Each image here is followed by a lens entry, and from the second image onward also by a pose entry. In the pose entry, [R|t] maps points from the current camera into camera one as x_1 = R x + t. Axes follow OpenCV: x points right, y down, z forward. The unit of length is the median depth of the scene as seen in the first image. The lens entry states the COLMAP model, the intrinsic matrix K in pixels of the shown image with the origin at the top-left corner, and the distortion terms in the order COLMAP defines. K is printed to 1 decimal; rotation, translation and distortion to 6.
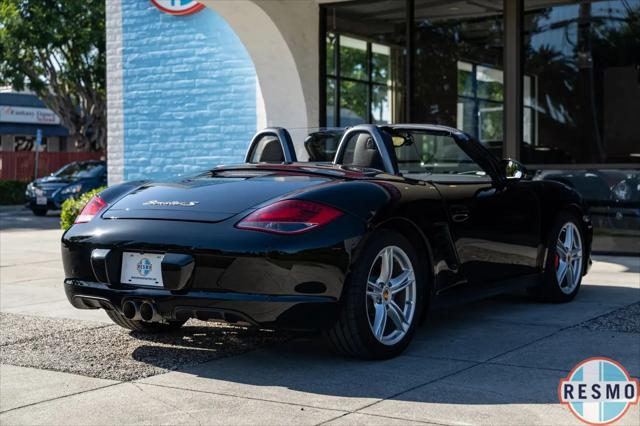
lens RADIAL K [[1086.0, 0, 313.6], [0, 1086.0, 224.2], [0, 0, 1]] dist [0.034093, 0.000000]
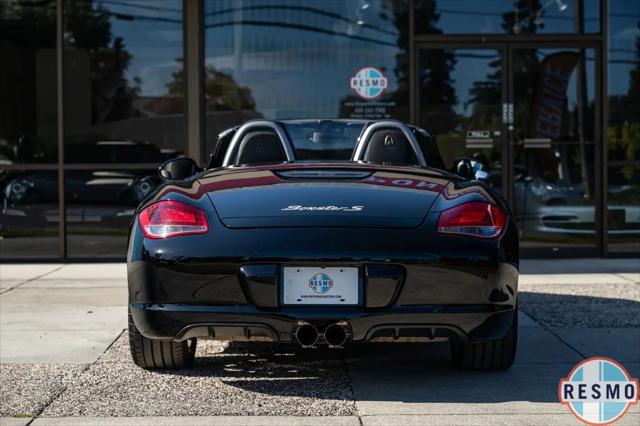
lens RADIAL K [[1281.3, 0, 324.0], [0, 1281.3, 212.2], [0, 0, 1]] dist [0.097859, 0.000000]
pose [[0.826745, -0.018277, 0.562280, -0.713254], [0.026325, 0.999634, -0.006213, -0.010231], [-0.561960, 0.019938, 0.826924, 0.158803]]
